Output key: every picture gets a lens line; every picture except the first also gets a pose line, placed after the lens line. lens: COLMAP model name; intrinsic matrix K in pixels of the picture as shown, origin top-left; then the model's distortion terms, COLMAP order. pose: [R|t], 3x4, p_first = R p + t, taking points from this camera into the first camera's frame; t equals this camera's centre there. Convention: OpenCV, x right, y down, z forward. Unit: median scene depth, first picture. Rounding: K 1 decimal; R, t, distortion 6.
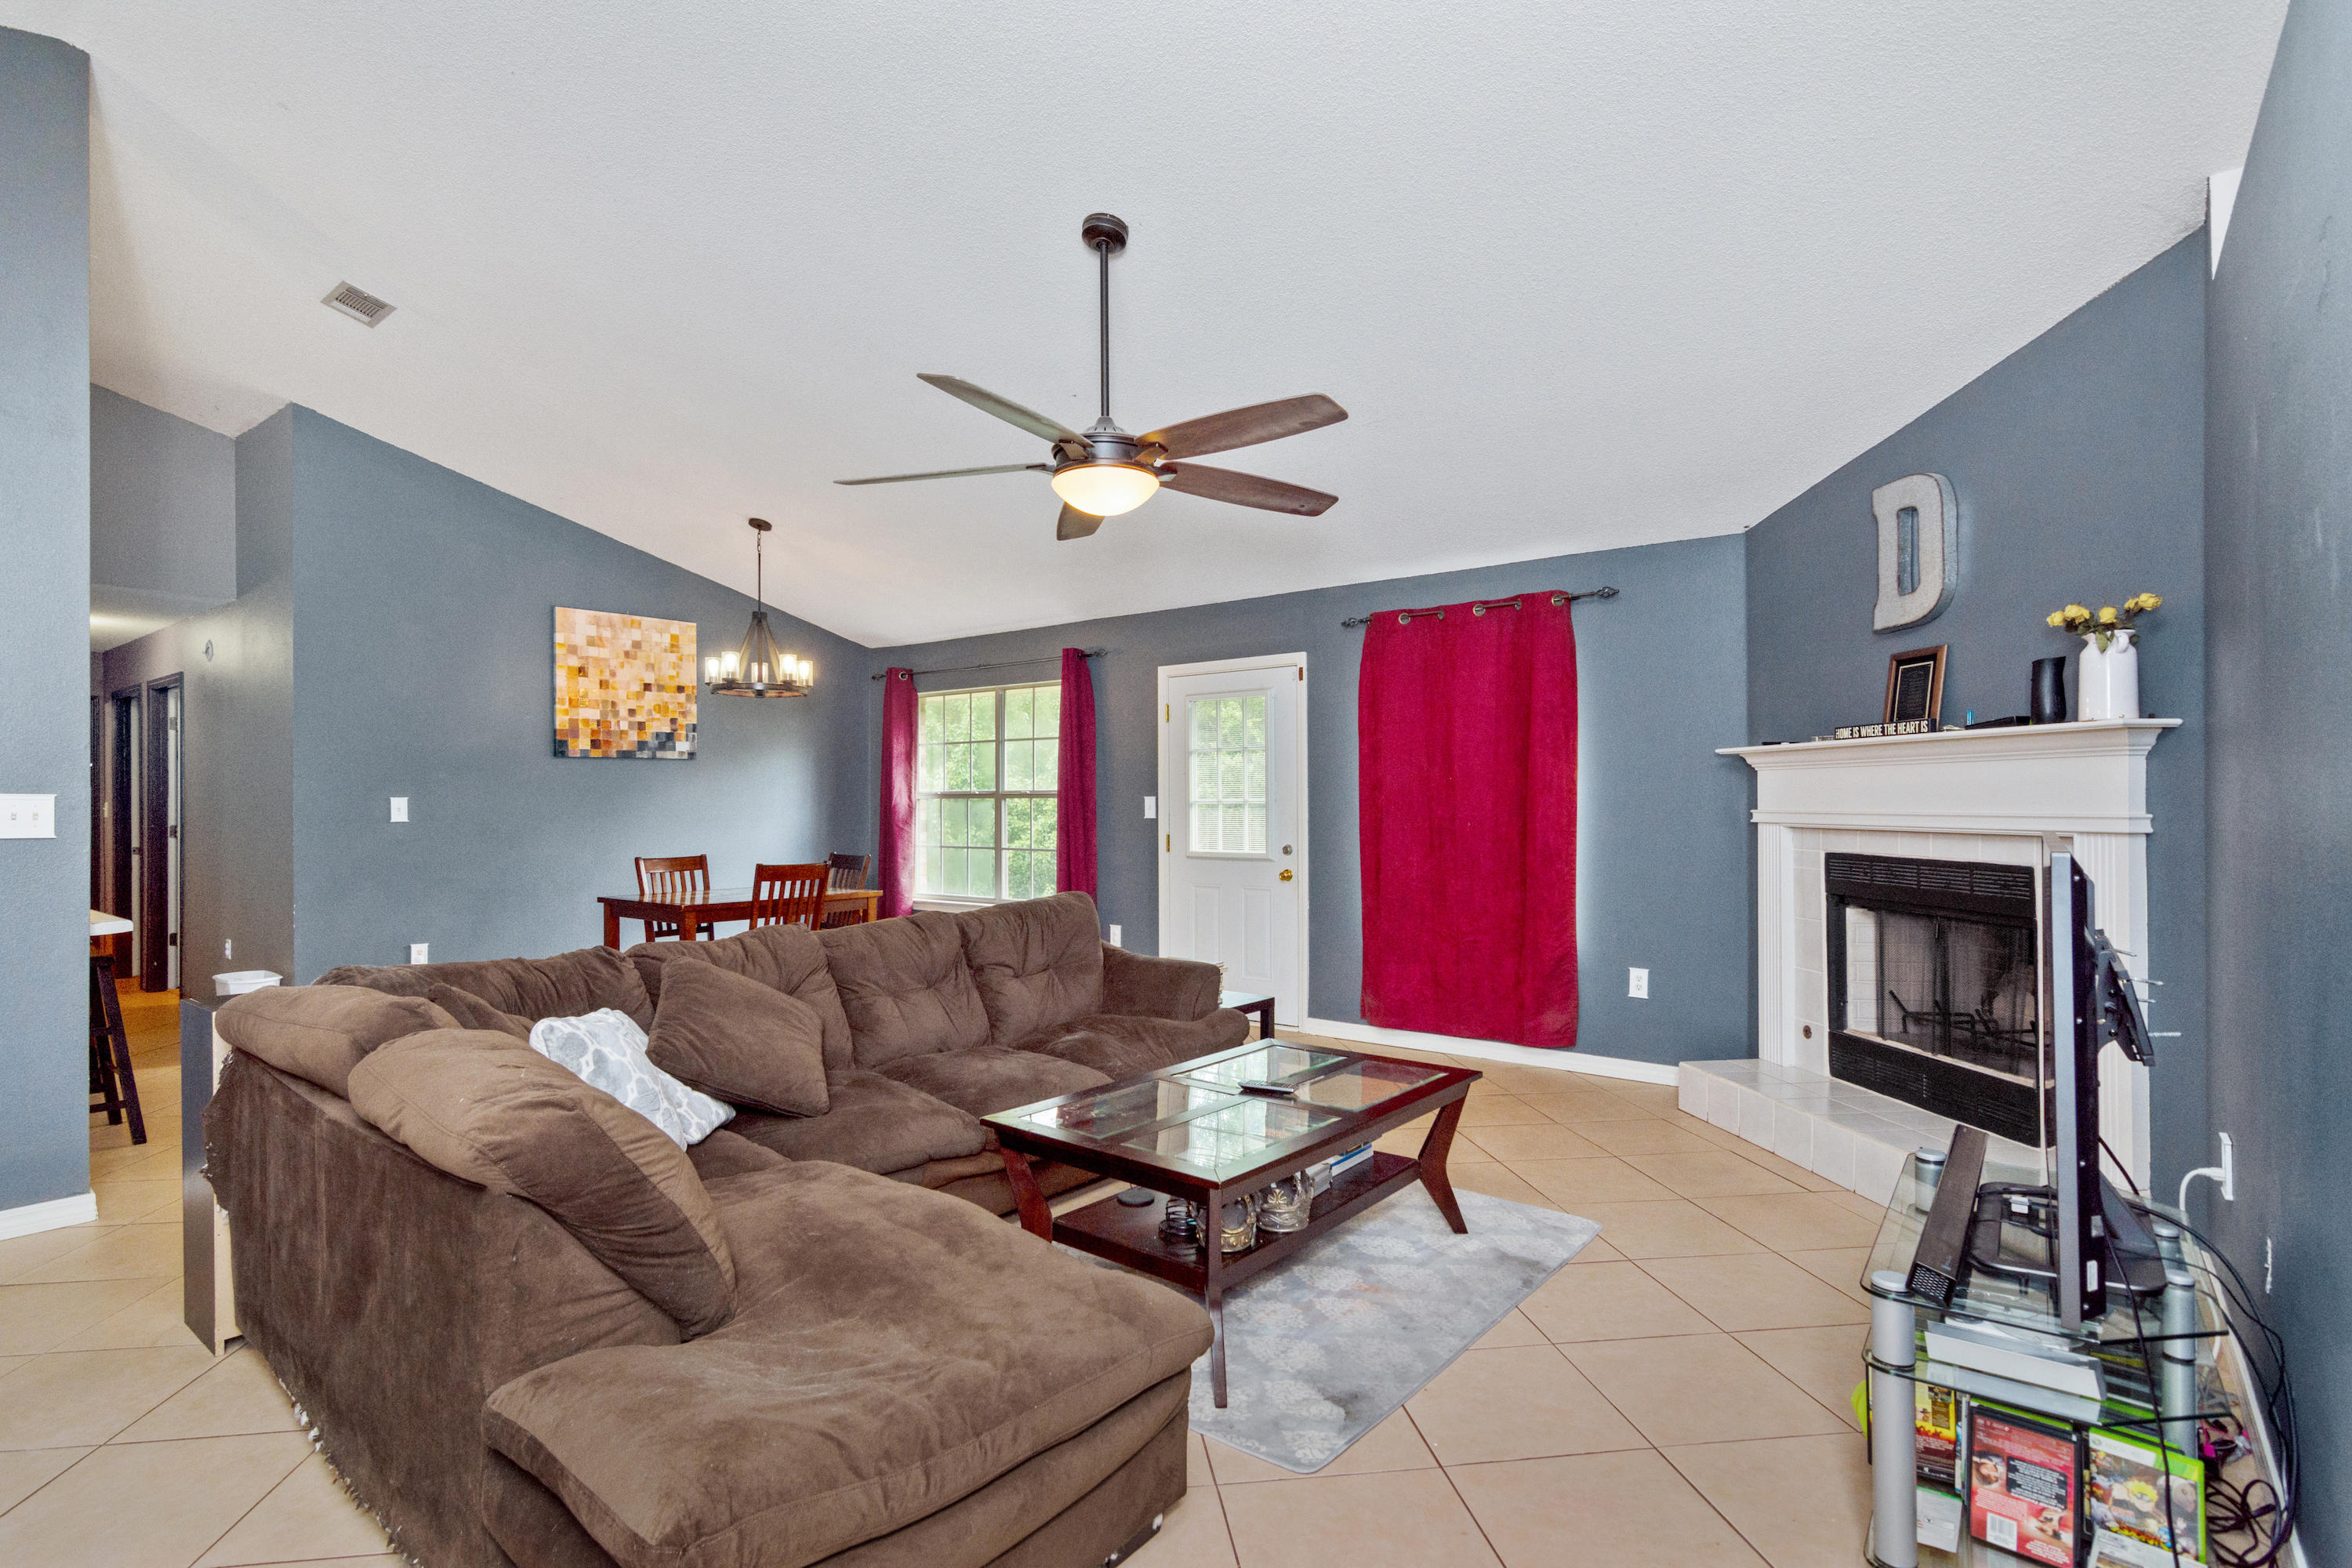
lens RADIAL K [[1136.2, 0, 1166.2], [0, 1136.2, 803.5], [0, 0, 1]] dist [0.003757, 0.001409]
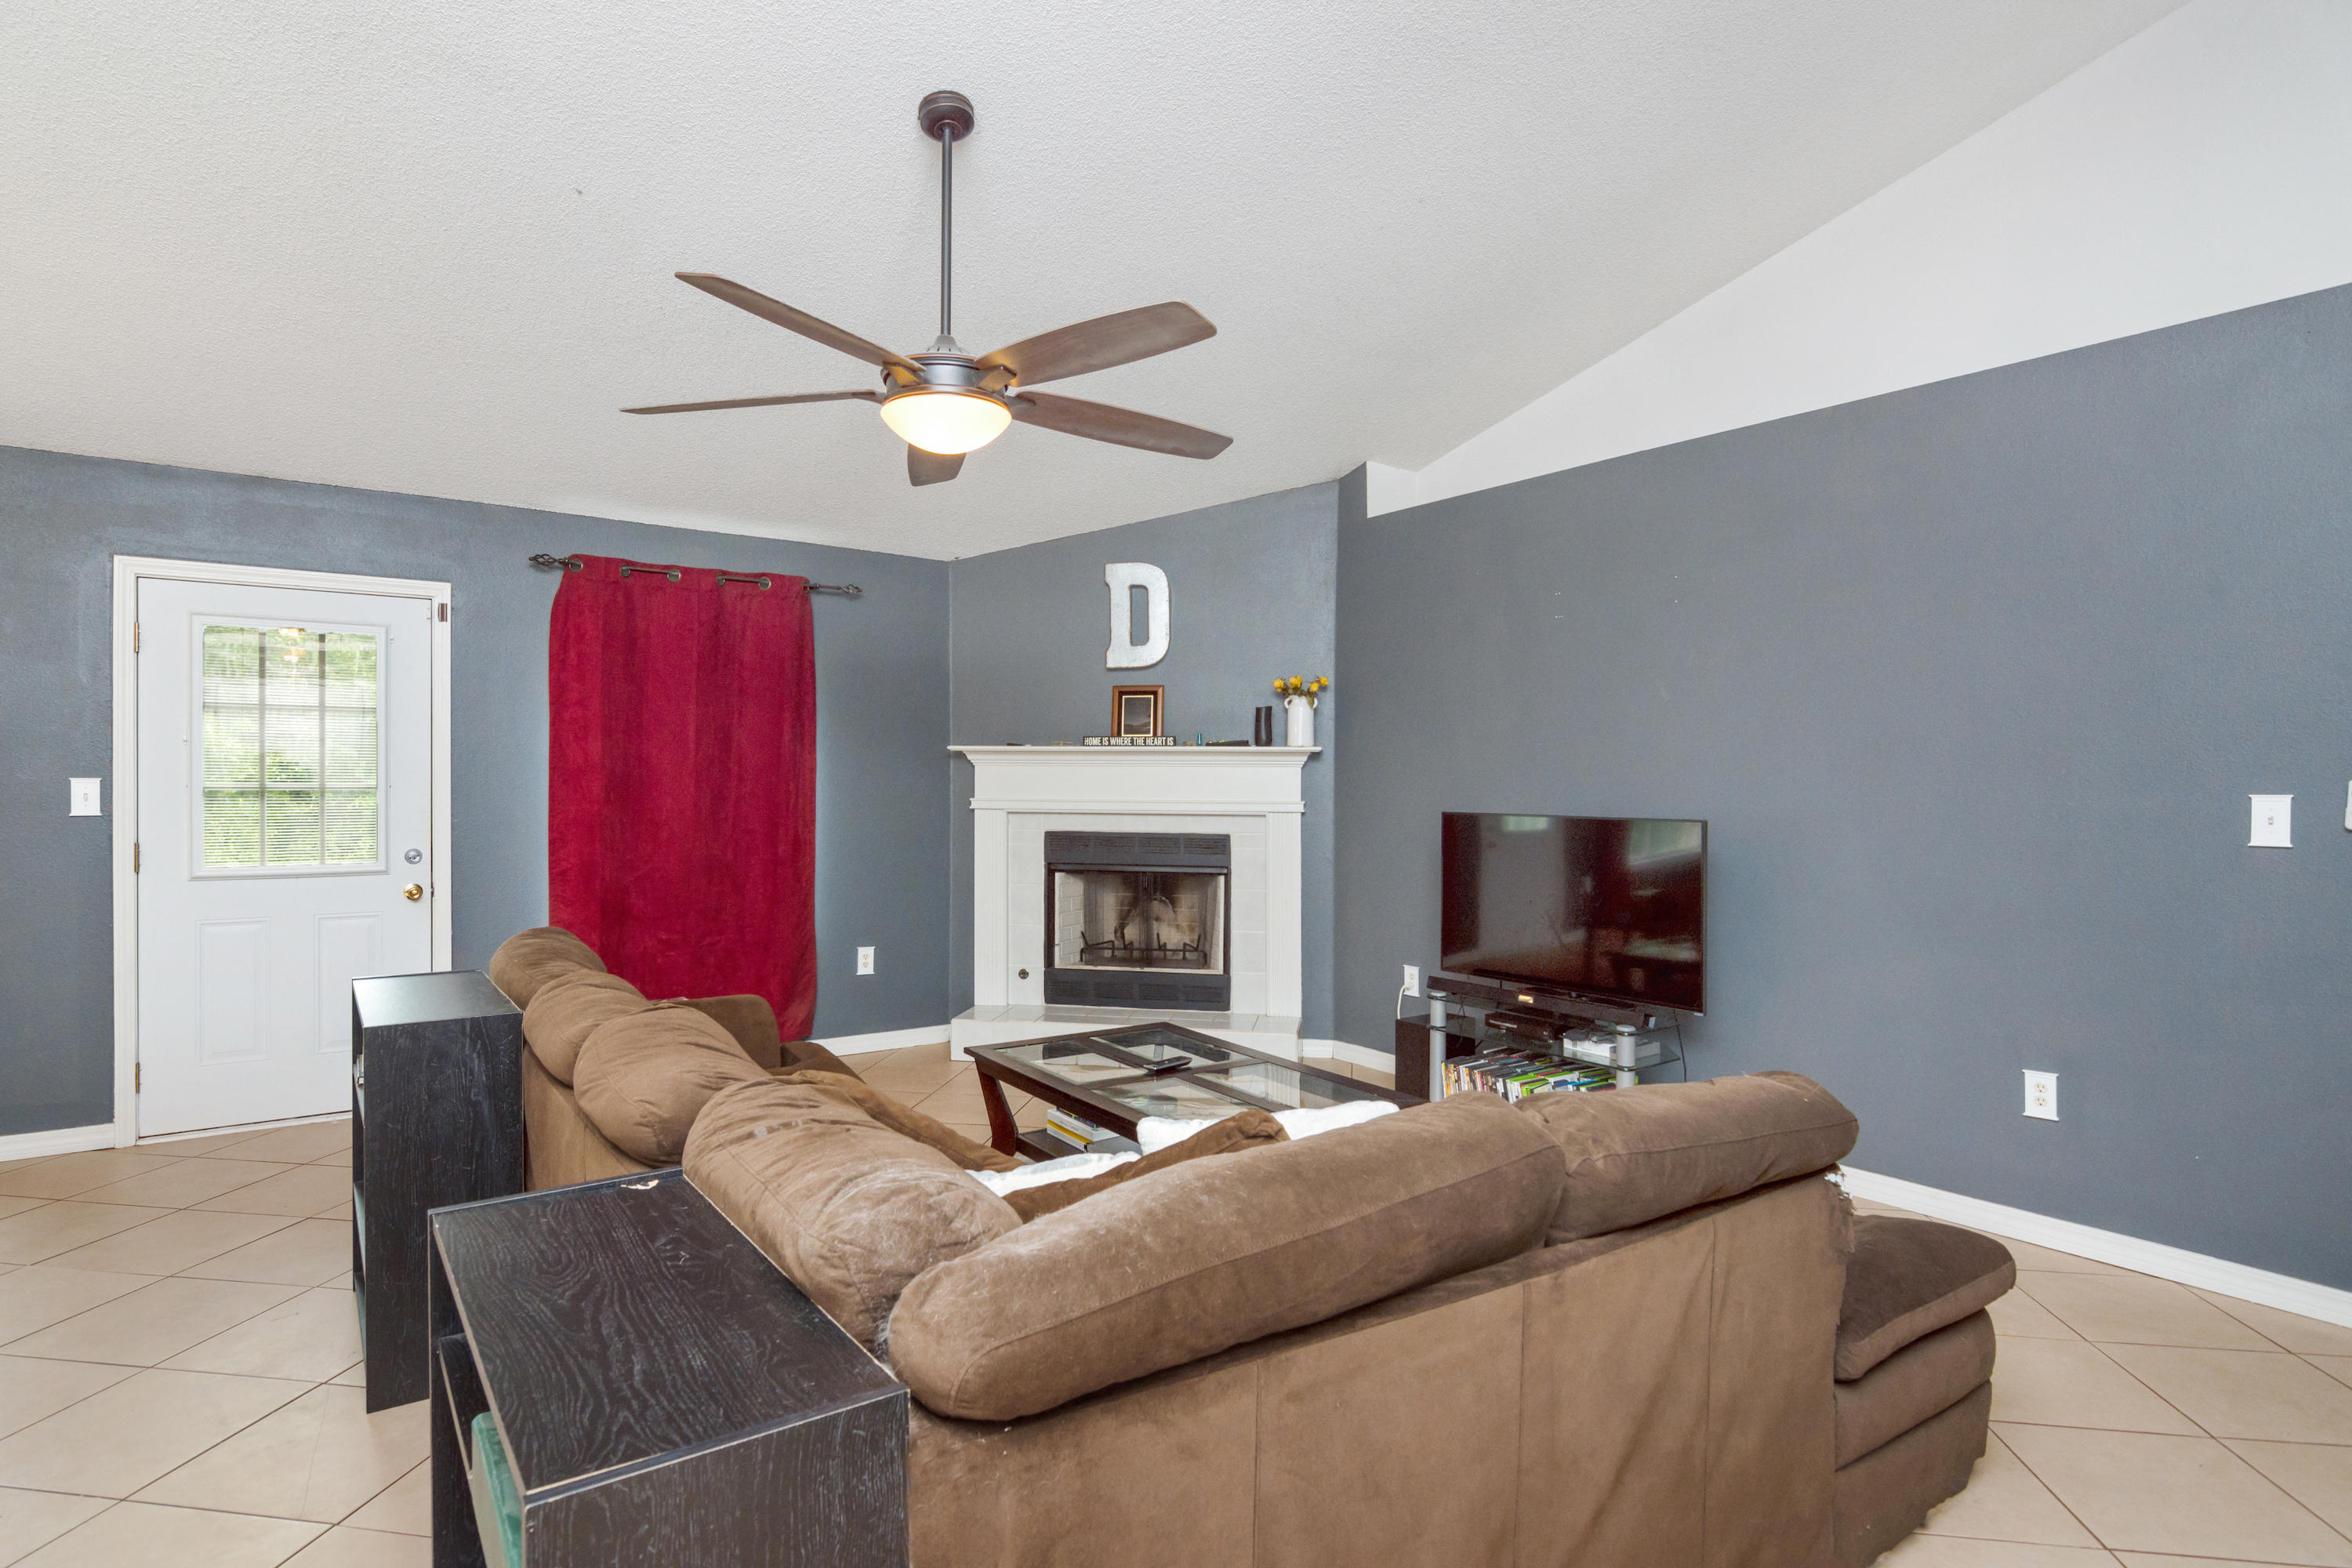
lens RADIAL K [[1281.3, 0, 1201.7], [0, 1281.3, 793.5], [0, 0, 1]] dist [0.000326, 0.001698]
pose [[0.252960, -0.001595, 0.967475, -0.502415], [-0.004805, 0.999984, 0.002905, -0.003123], [-0.967465, -0.005384, 0.252948, 0.294875]]
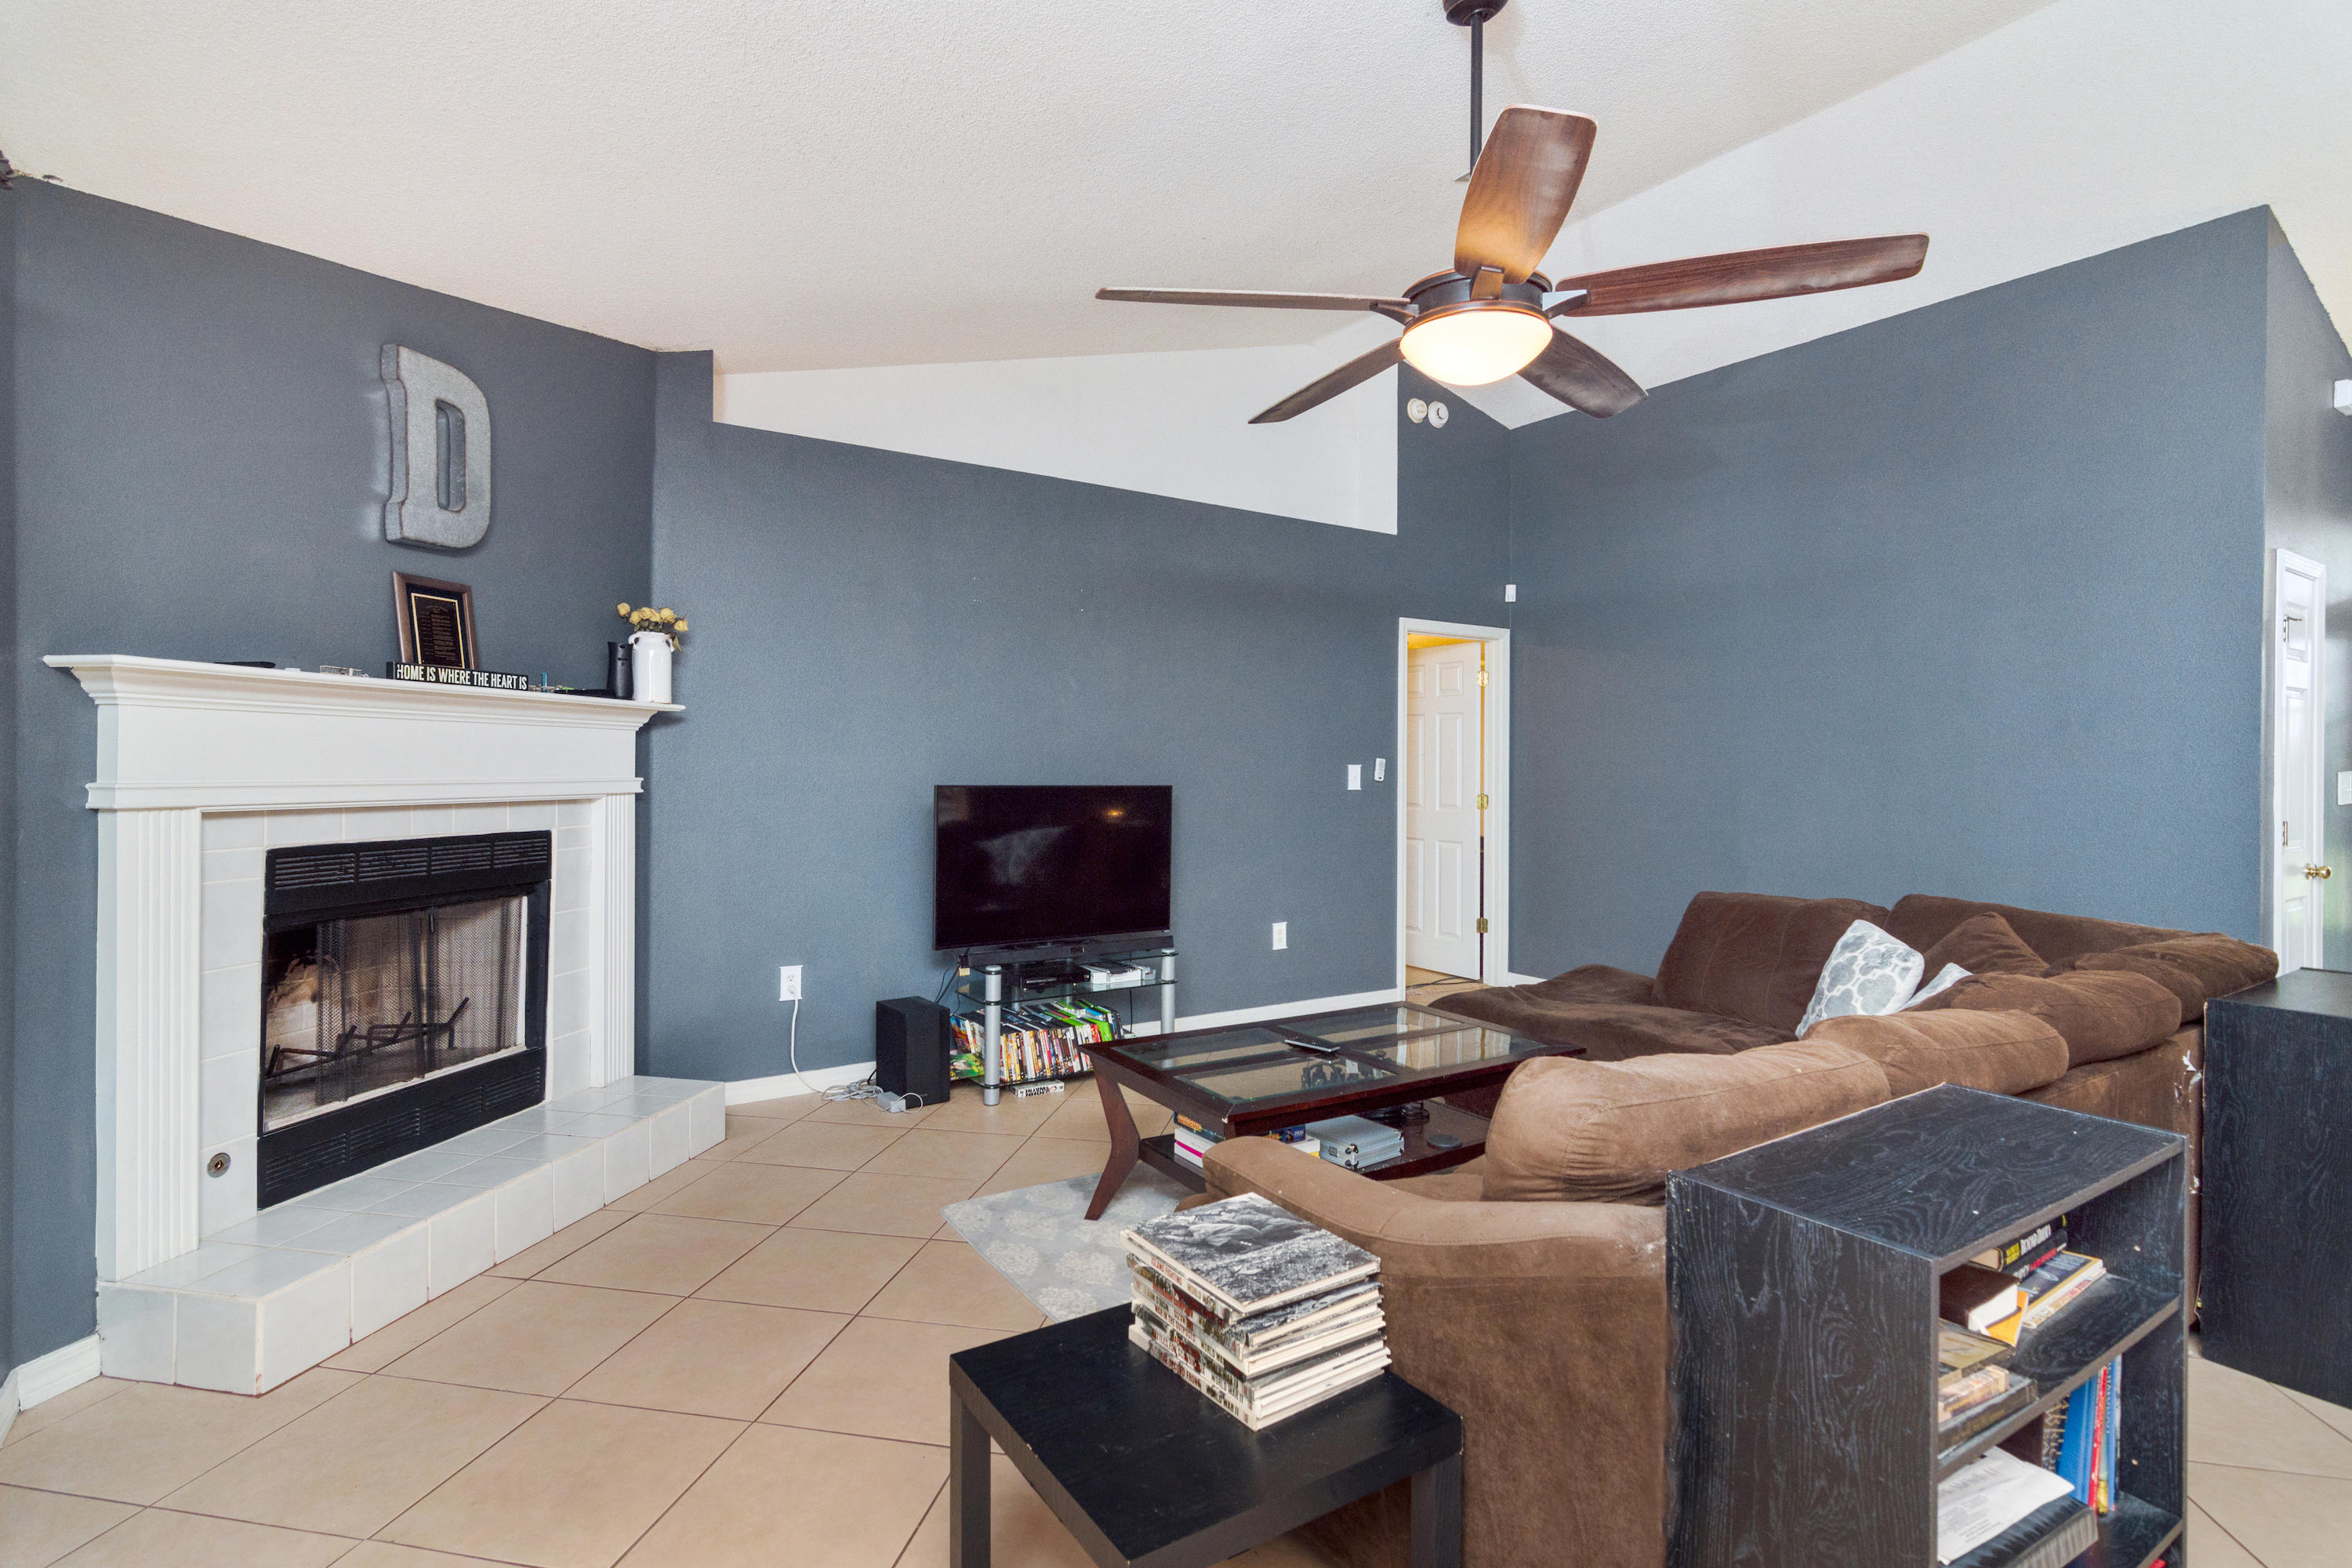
lens RADIAL K [[1136.2, 0, 1172.5], [0, 1136.2, 775.4], [0, 0, 1]] dist [0.003757, 0.001409]
pose [[-0.954527, -0.000941, 0.298125, -0.047806], [0.001138, 0.999976, 0.006798, -0.000533], [-0.298124, 0.006828, -0.954503, 0.925380]]
